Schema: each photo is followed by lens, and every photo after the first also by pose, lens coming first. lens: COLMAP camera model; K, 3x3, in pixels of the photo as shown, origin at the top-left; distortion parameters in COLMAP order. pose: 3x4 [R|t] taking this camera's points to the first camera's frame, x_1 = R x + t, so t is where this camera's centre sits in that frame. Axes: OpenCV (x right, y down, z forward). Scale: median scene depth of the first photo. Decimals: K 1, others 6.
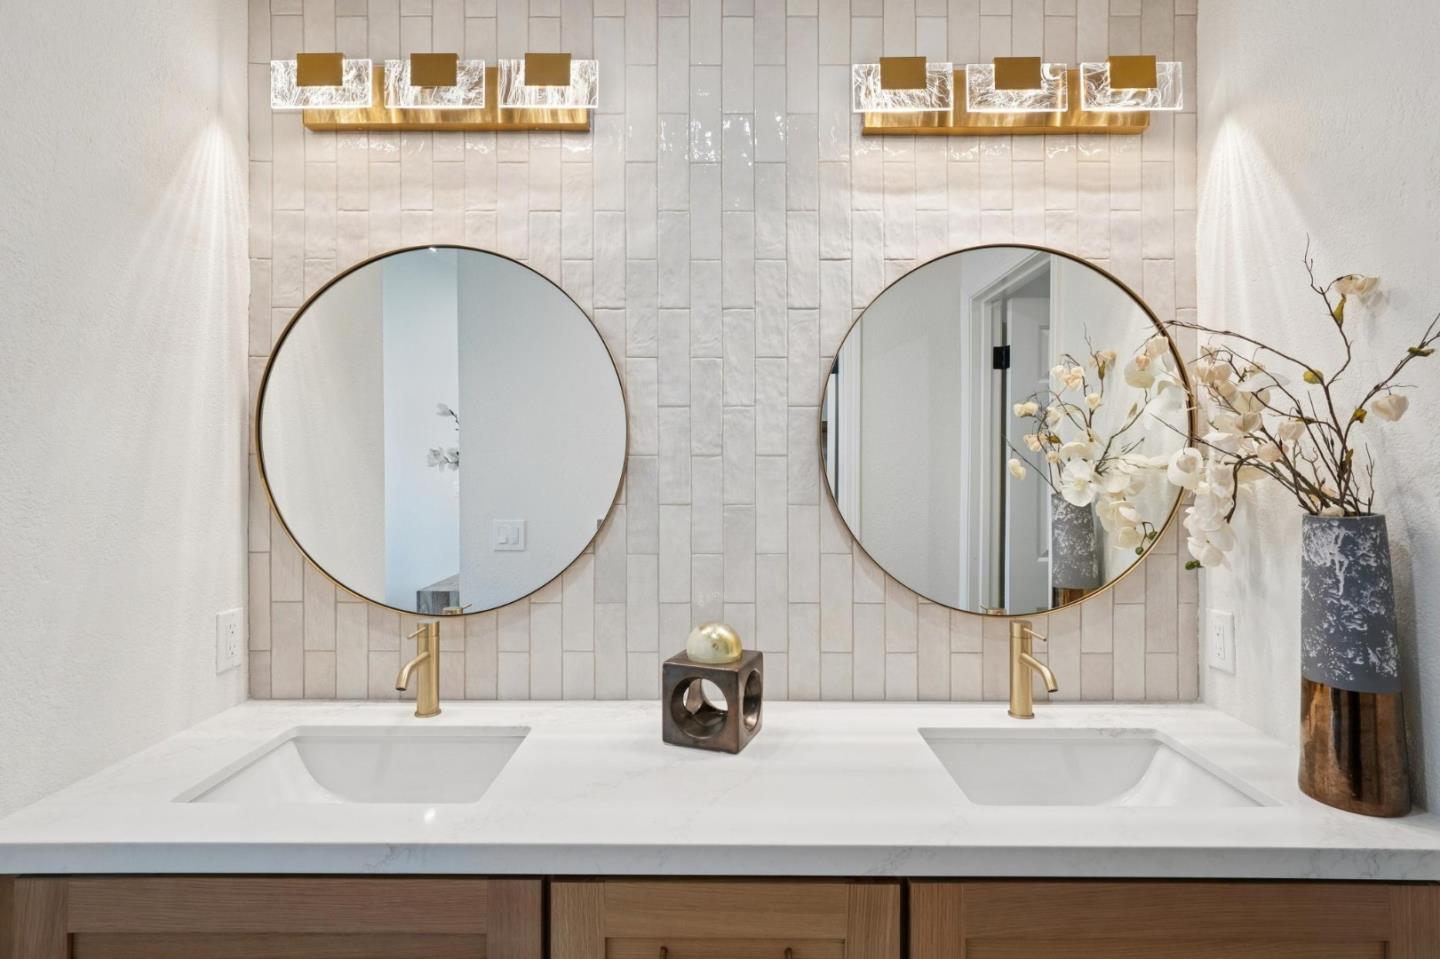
lens RADIAL K [[724.2, 0, 716.3], [0, 724.2, 474.7], [0, 0, 1]] dist [0.005112, 0.000363]
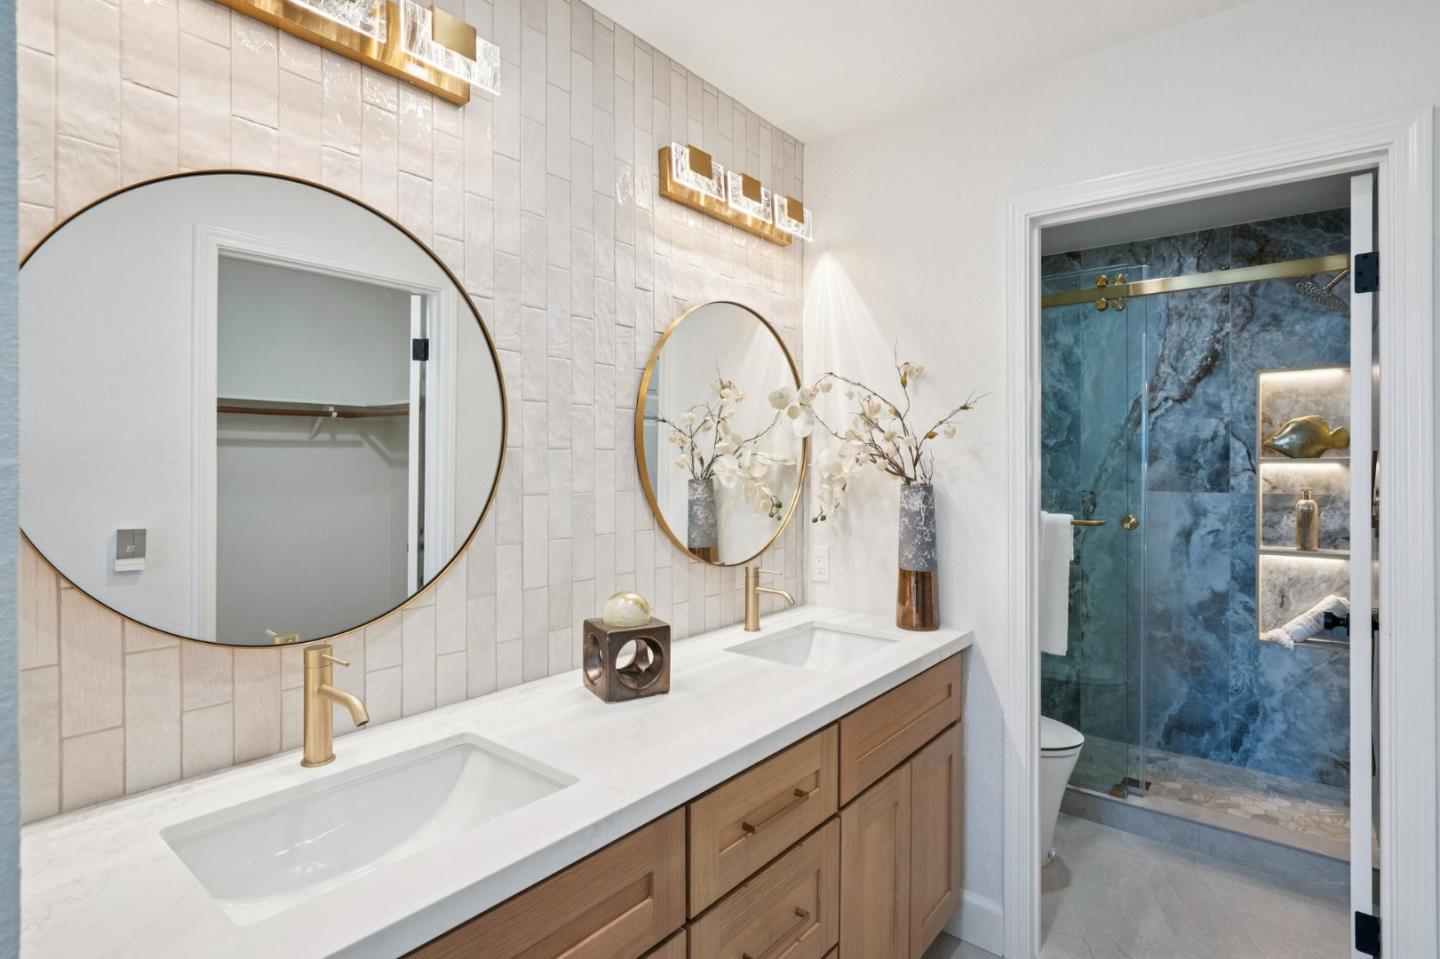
lens RADIAL K [[724.2, 0, 716.3], [0, 724.2, 474.7], [0, 0, 1]] dist [0.005112, 0.000363]
pose [[0.623623, -0.012639, 0.781623, -0.719548], [0.004093, 0.999908, 0.012903, -0.000044], [-0.781715, -0.004847, 0.623617, 0.139688]]
